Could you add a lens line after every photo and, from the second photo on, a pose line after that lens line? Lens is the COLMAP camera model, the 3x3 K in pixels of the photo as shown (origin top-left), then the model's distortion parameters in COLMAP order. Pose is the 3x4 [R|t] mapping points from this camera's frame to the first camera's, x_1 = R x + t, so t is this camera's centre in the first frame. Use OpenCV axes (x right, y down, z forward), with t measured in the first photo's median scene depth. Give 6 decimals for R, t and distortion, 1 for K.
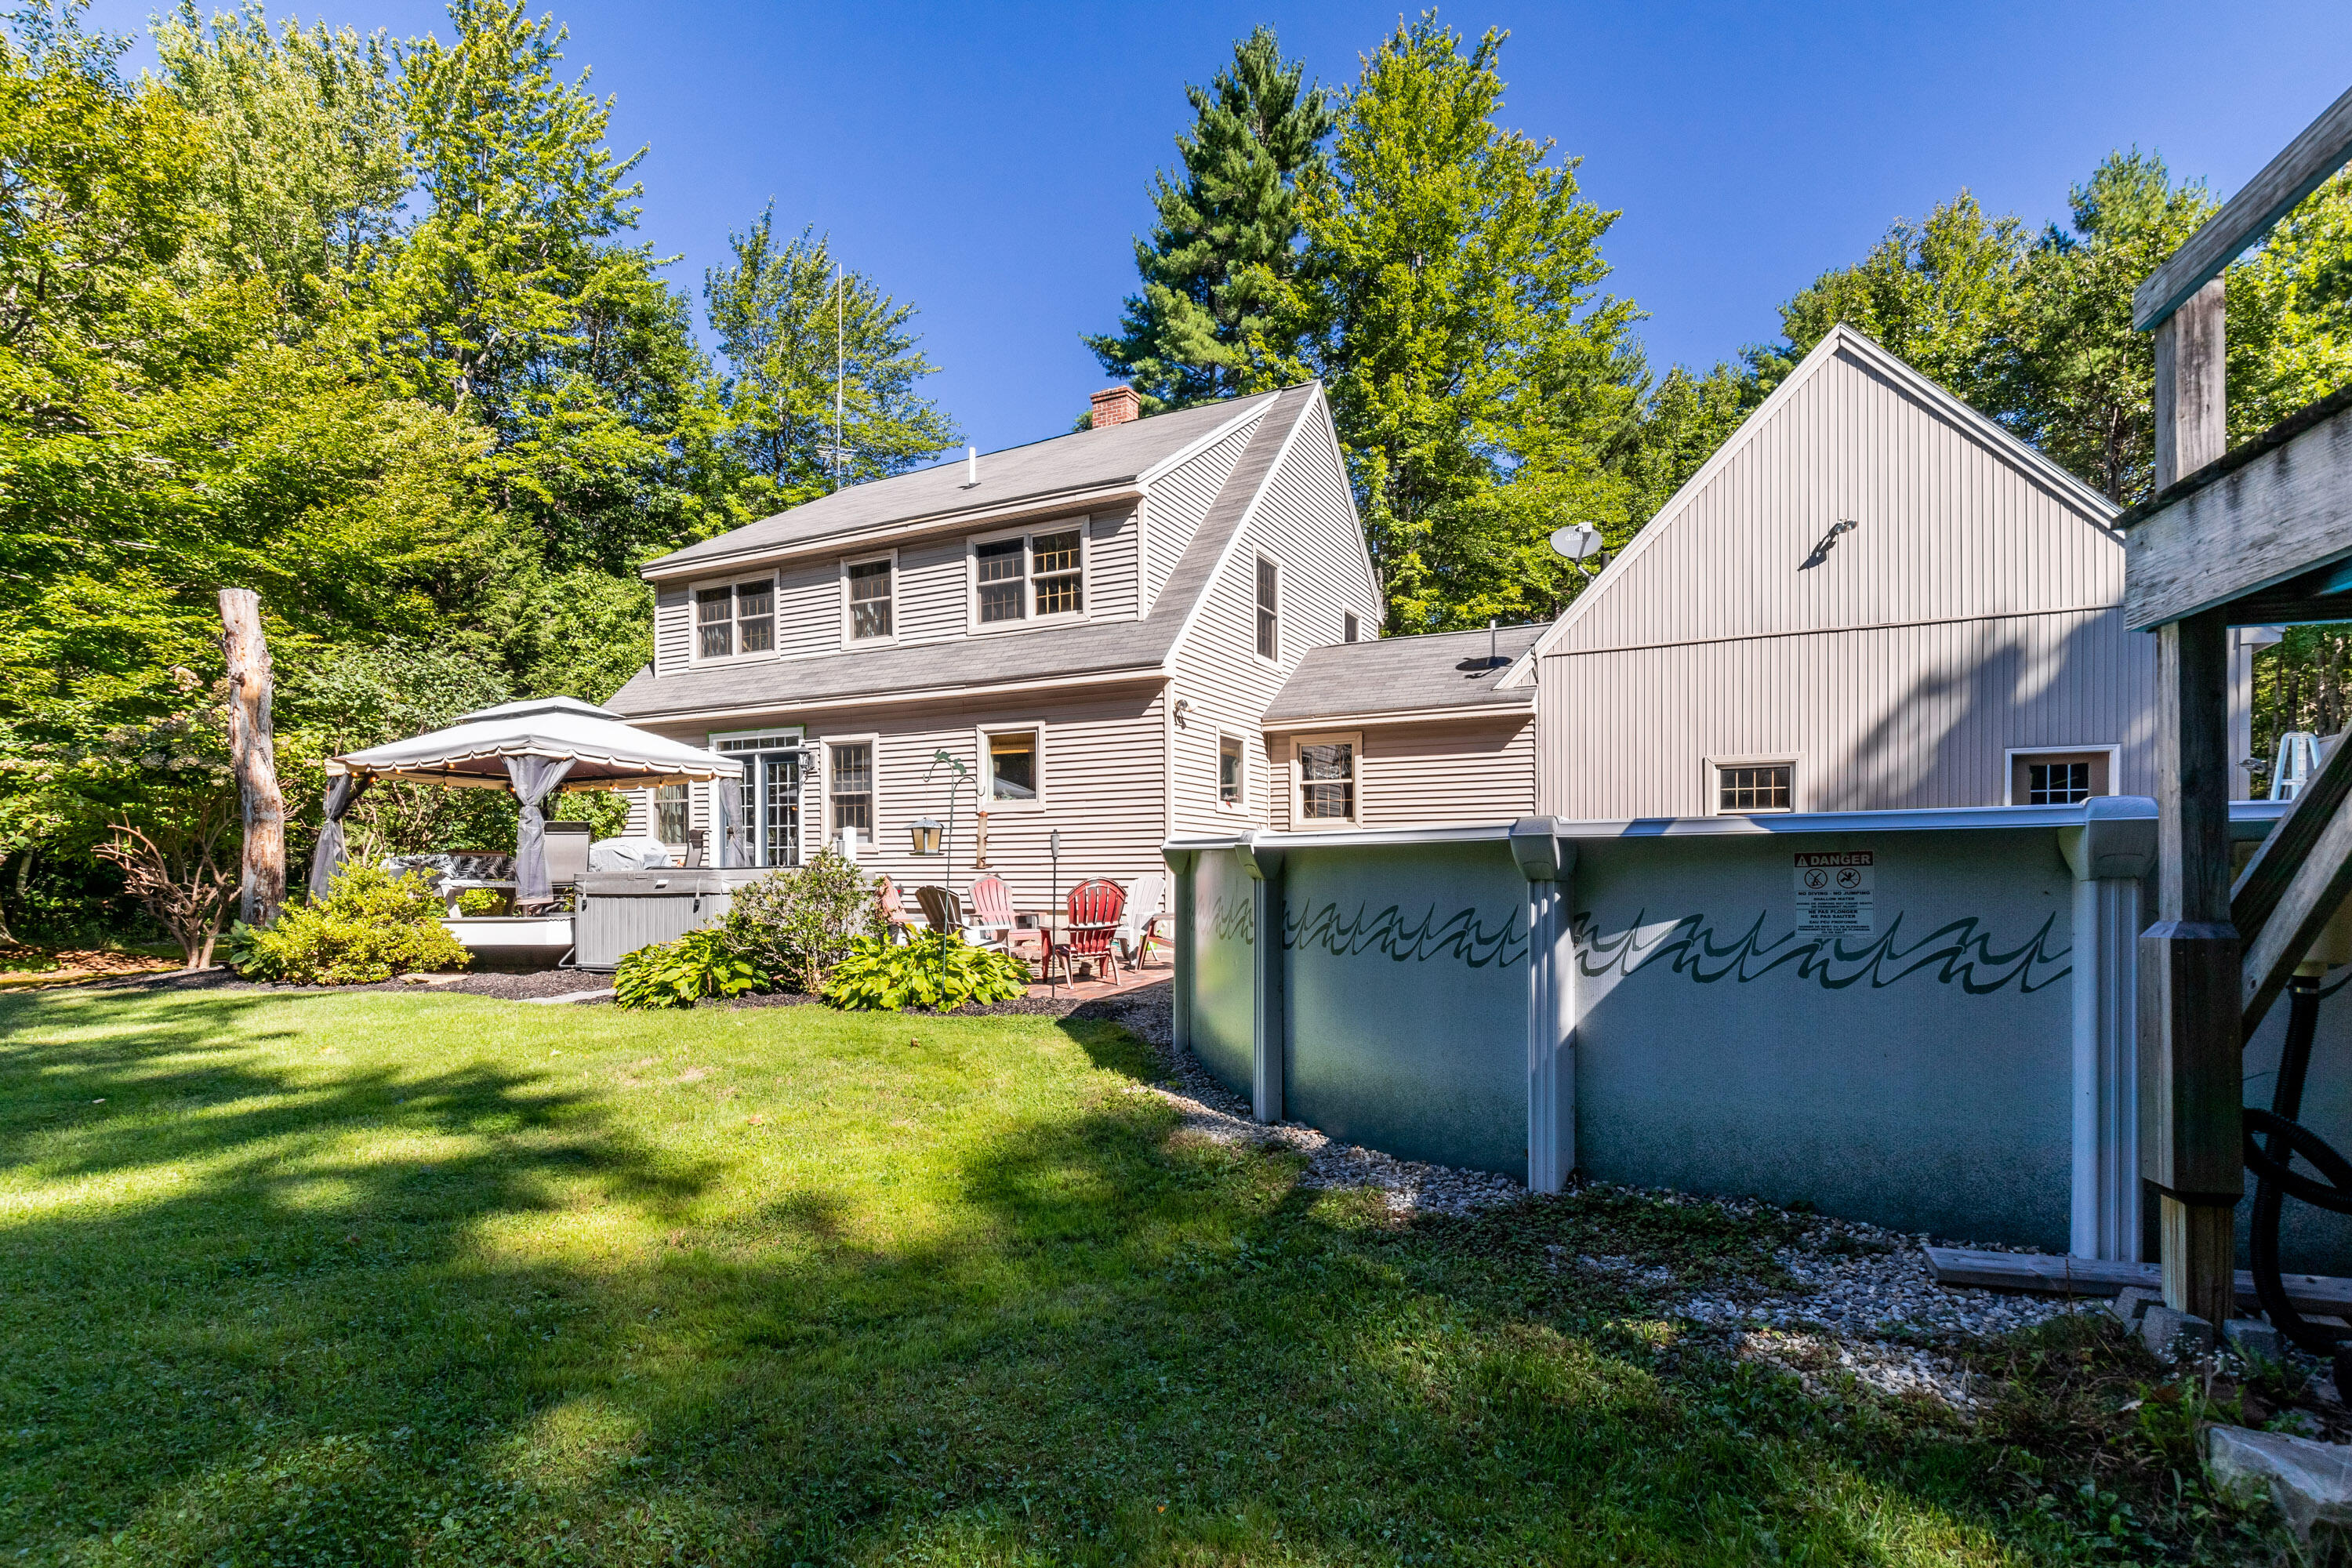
lens RADIAL K [[1091.4, 0, 1172.5], [0, 1091.4, 895.0], [0, 0, 1]] dist [-0.000131, -0.000845]
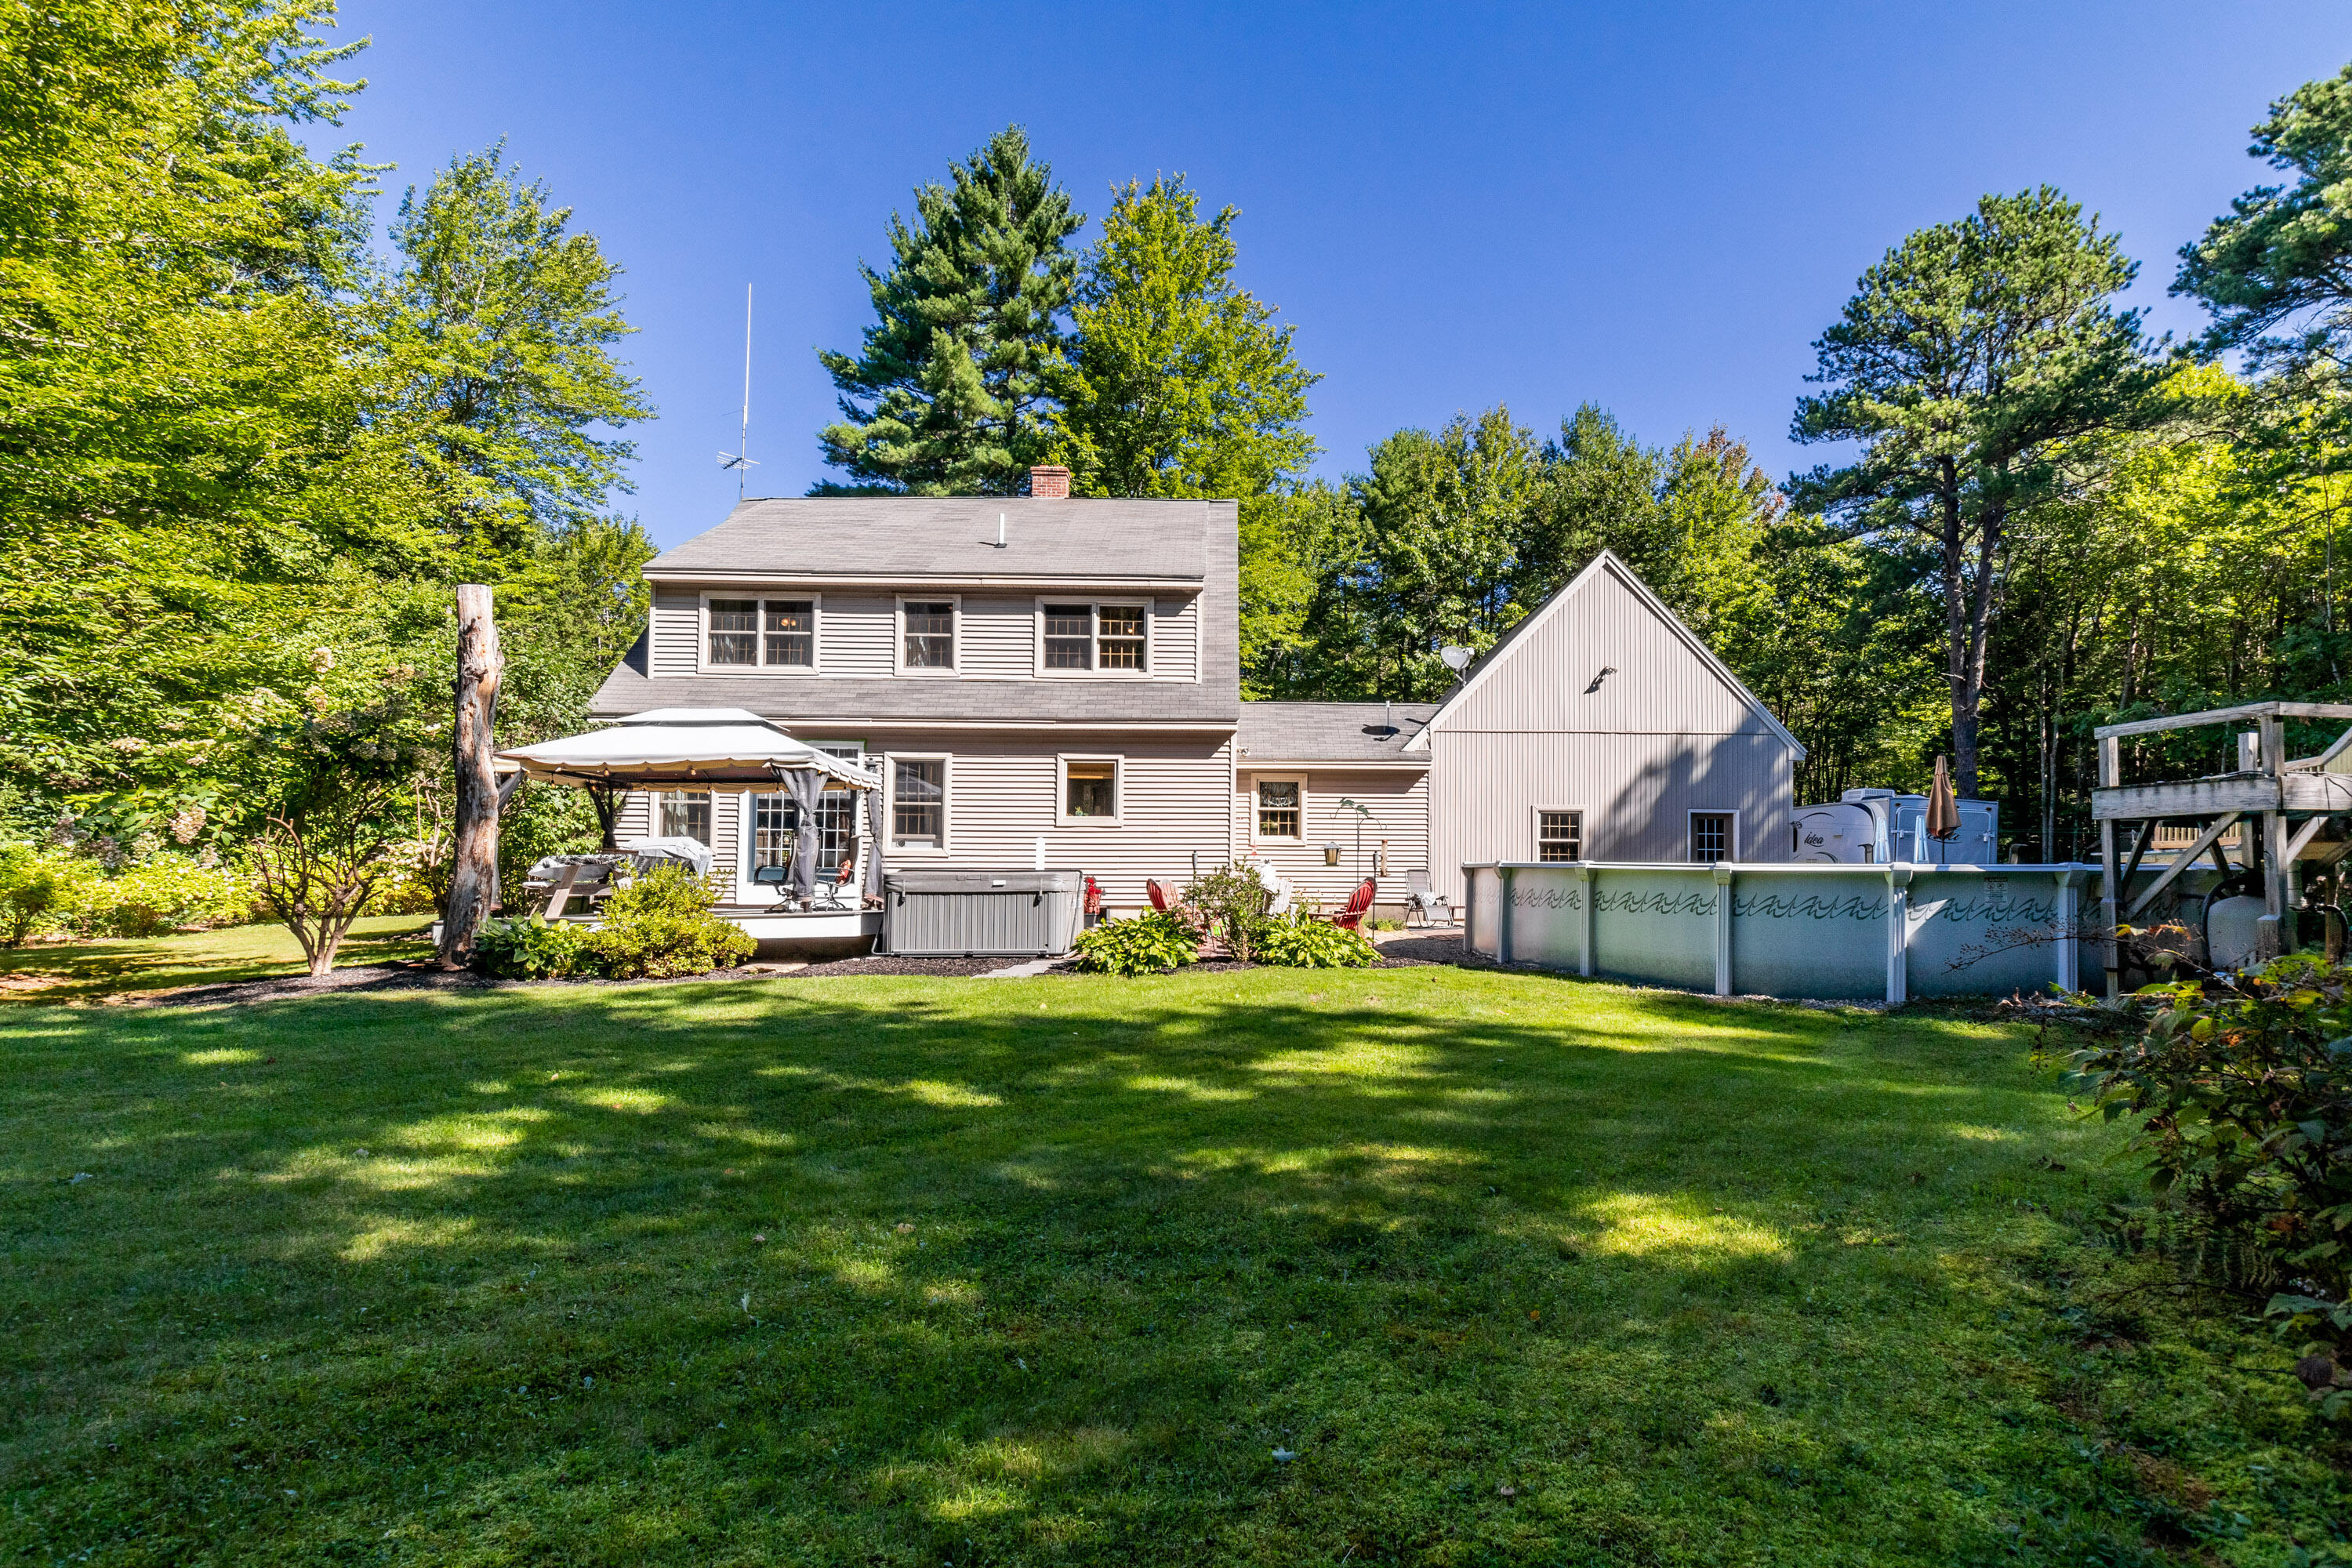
lens RADIAL K [[1103.3, 0, 1183.2], [0, 1103.3, 856.4], [0, 0, 1]] dist [-0.004455, -0.000946]
pose [[0.887358, 0.016316, 0.460792, -0.615007], [0.000061, 0.999370, -0.035504, 0.002328], [-0.461081, 0.031533, 0.886798, -0.149537]]
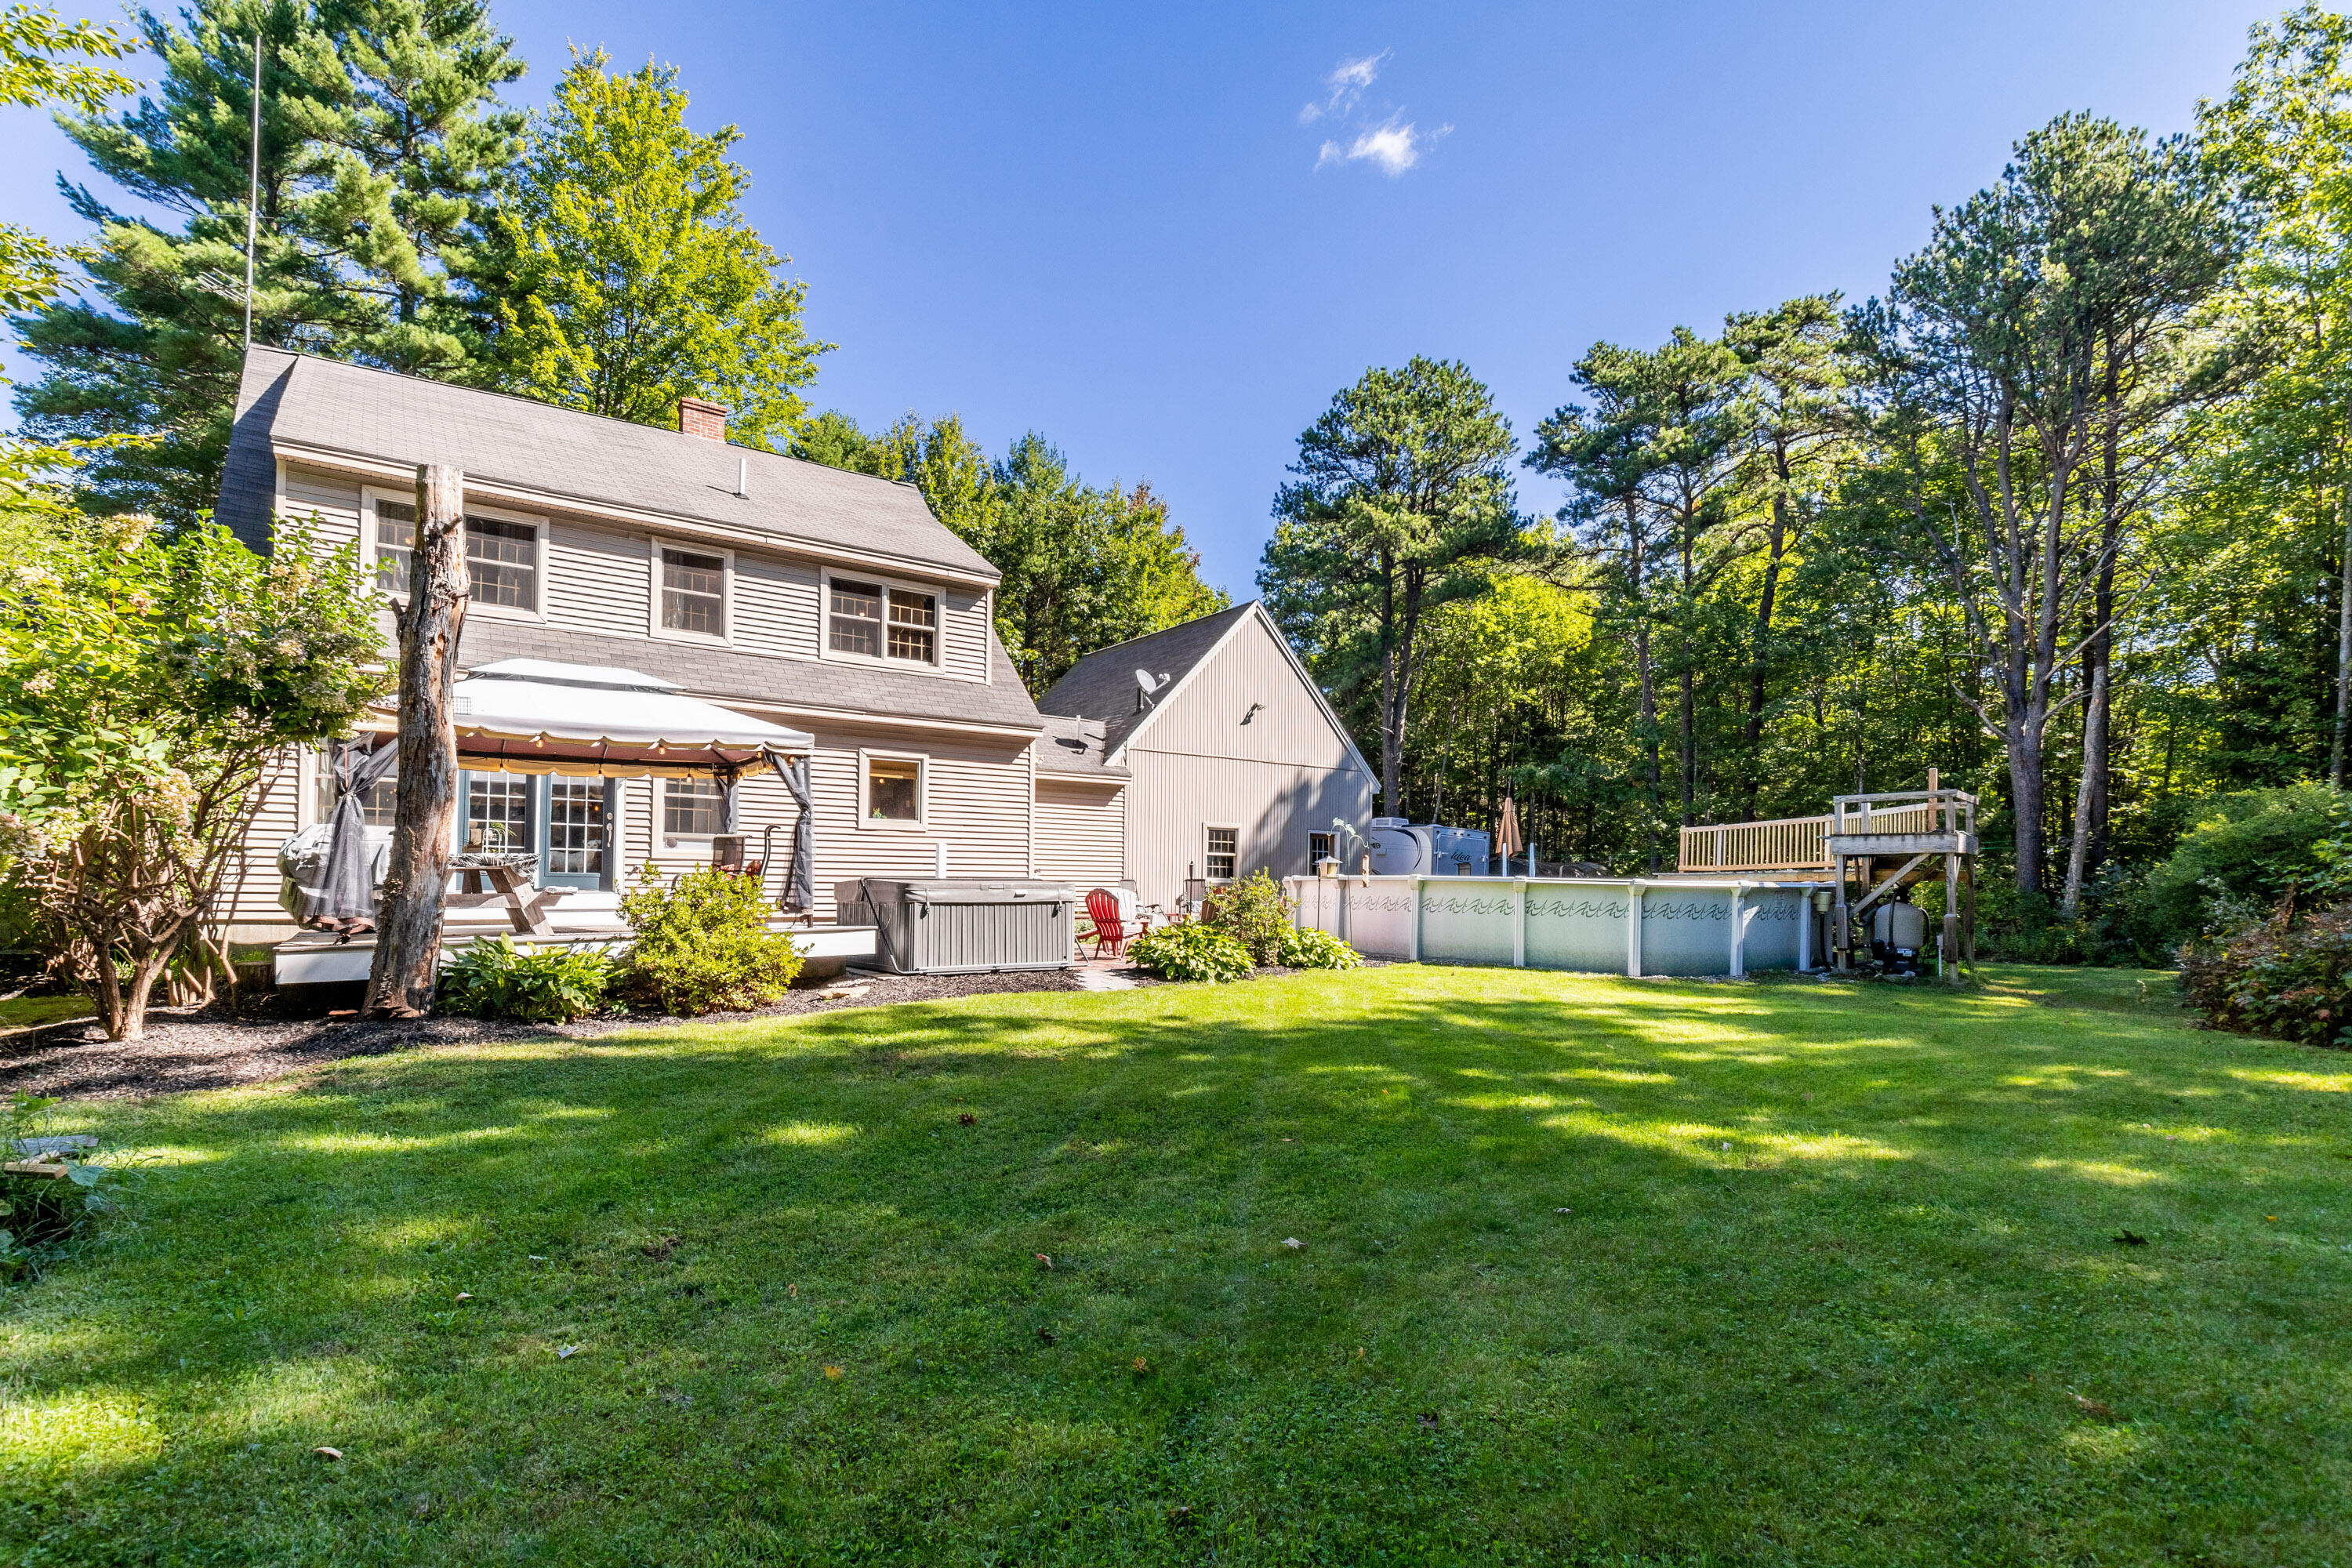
lens RADIAL K [[1146.6, 0, 1132.3], [0, 1146.6, 890.0], [0, 0, 1]] dist [-0.004260, -0.000891]
pose [[0.478872, 0.007460, 0.877853, -1.046784], [0.003939, 0.999936, -0.010646, -0.000115], [-0.877876, 0.008556, 0.478812, 0.208670]]
